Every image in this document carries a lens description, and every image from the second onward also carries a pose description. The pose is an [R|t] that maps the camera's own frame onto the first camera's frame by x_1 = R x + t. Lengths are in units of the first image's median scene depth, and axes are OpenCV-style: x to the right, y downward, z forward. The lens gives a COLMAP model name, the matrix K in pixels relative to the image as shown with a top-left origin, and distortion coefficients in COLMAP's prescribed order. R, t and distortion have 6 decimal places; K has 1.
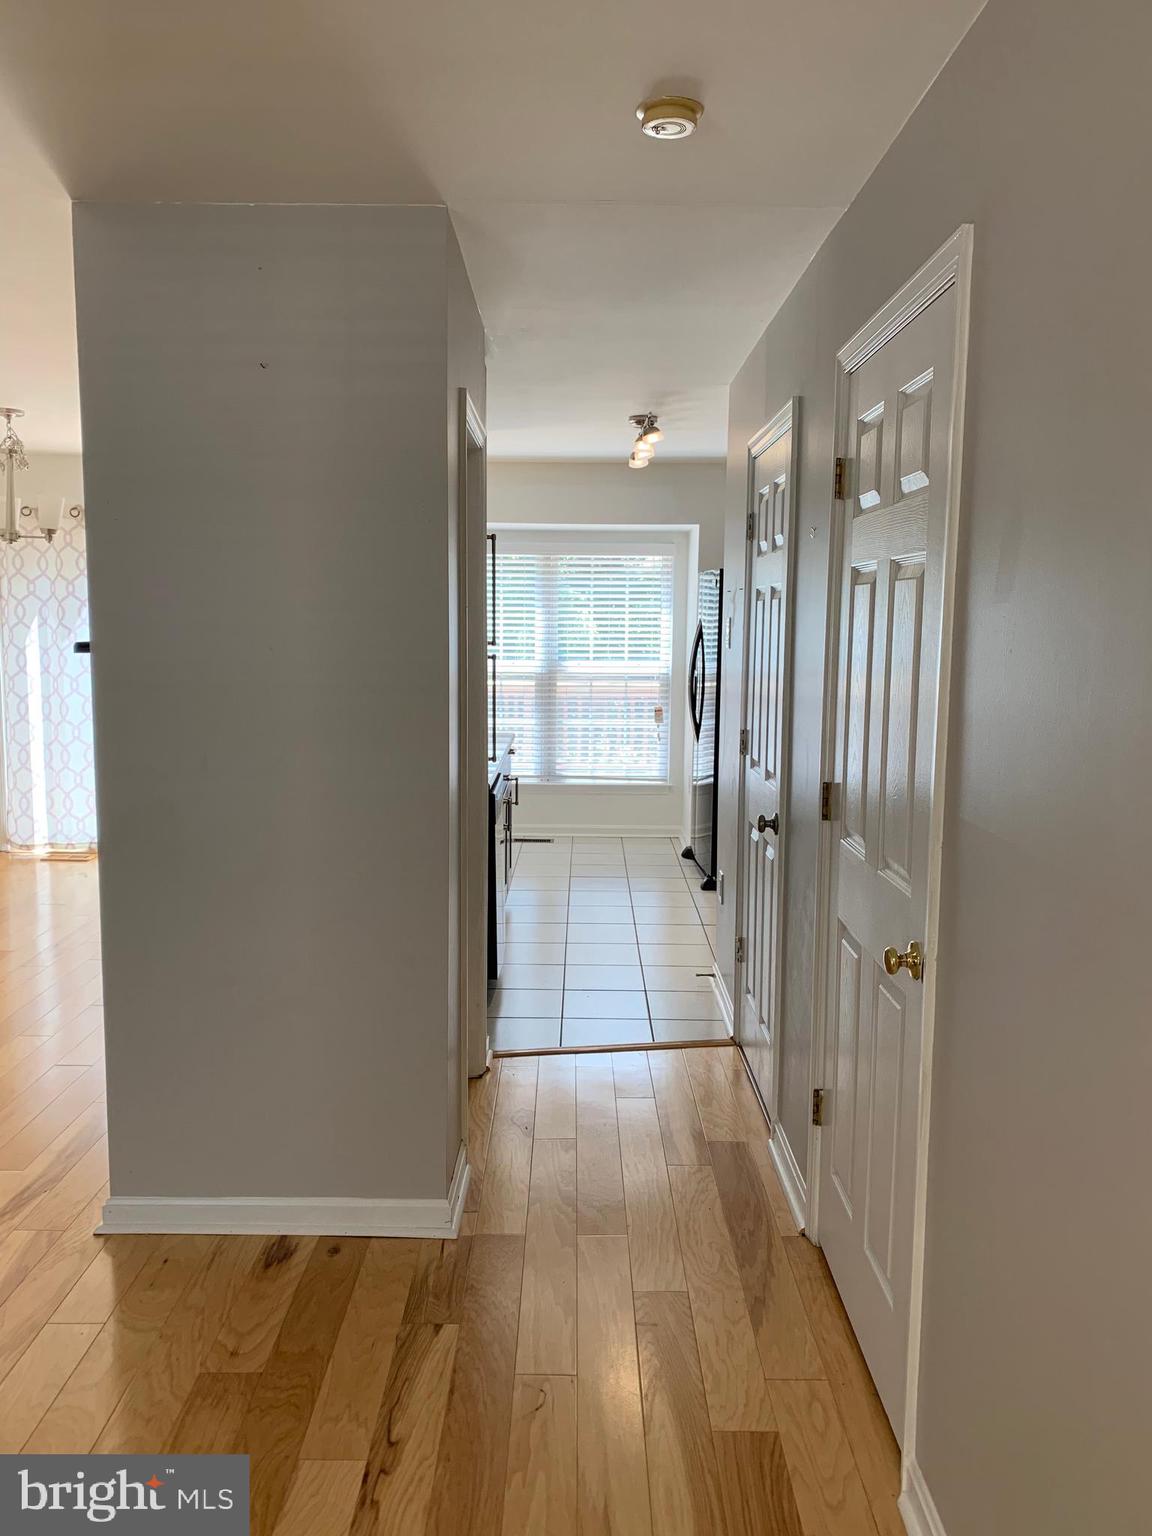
lens RADIAL K [[1171.7, 0, 576.0], [0, 1171.7, 768.0], [0, 0, 1]] dist [0.099191, -0.221490]
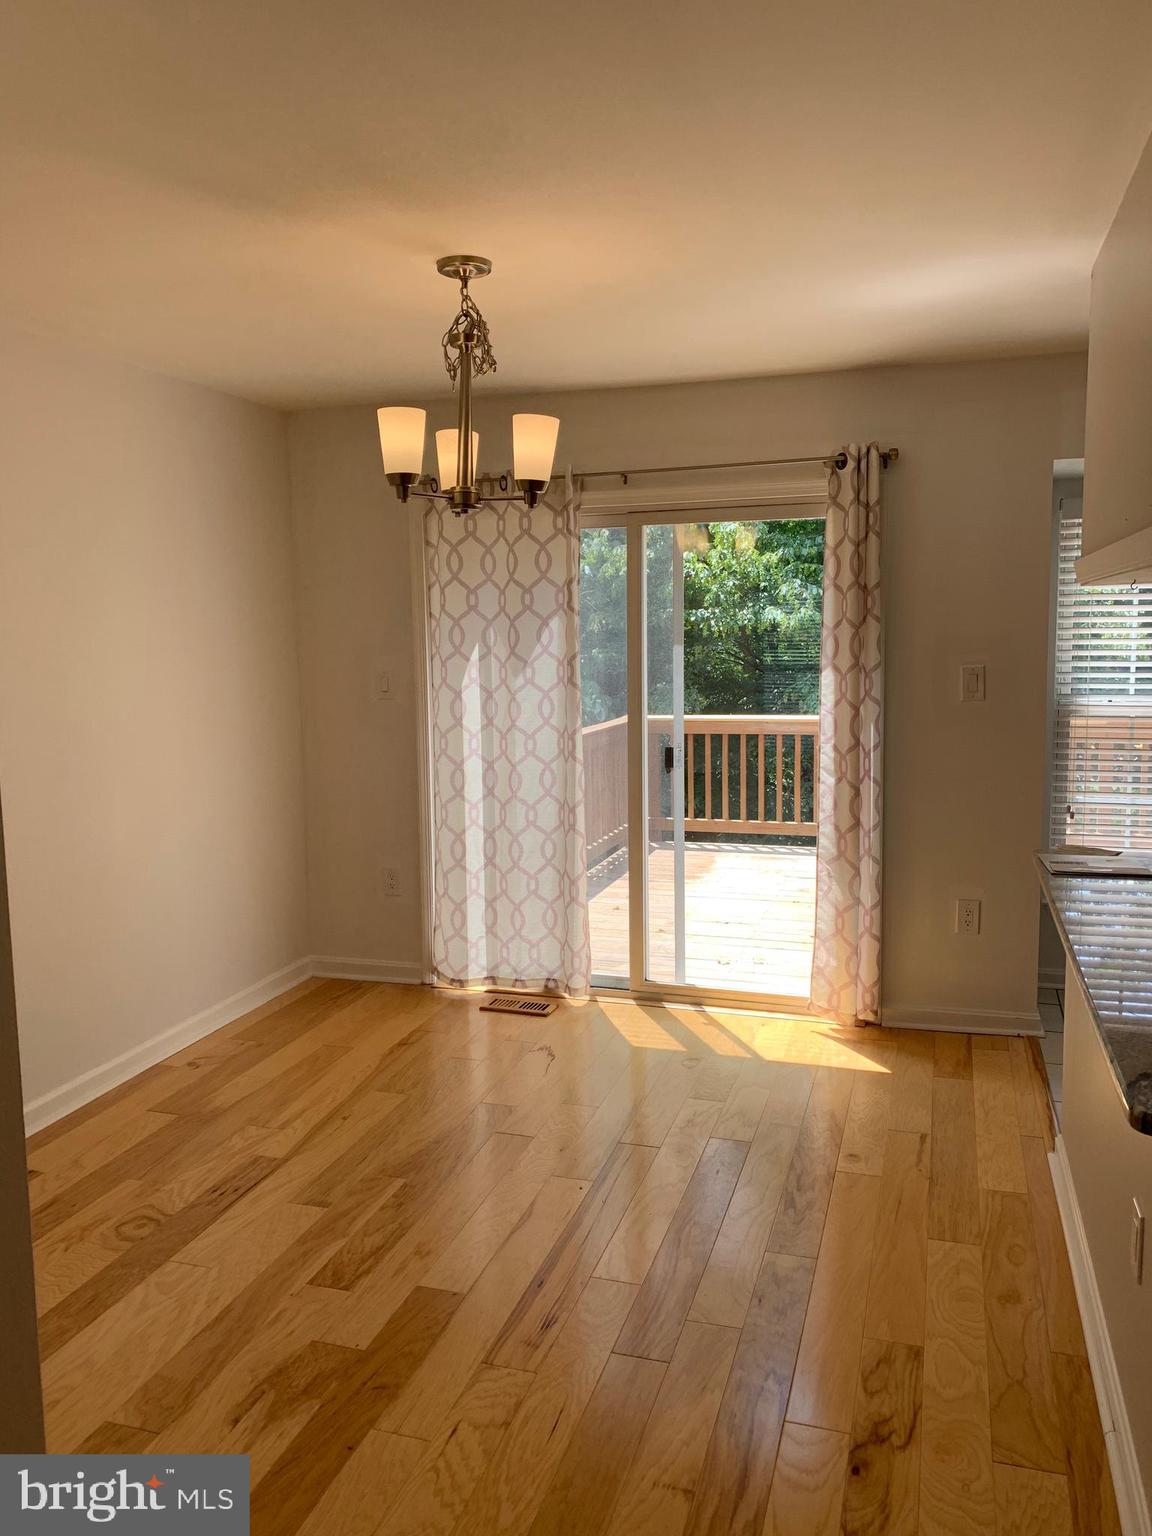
lens RADIAL K [[1171.7, 0, 576.0], [0, 1171.7, 768.0], [0, 0, 1]] dist [0.099191, -0.221490]
pose [[0.954910, 0.007590, -0.296799, -0.203060], [-0.011470, 0.999870, -0.011335, -0.049656], [0.296674, 0.014228, 0.954873, 0.378836]]
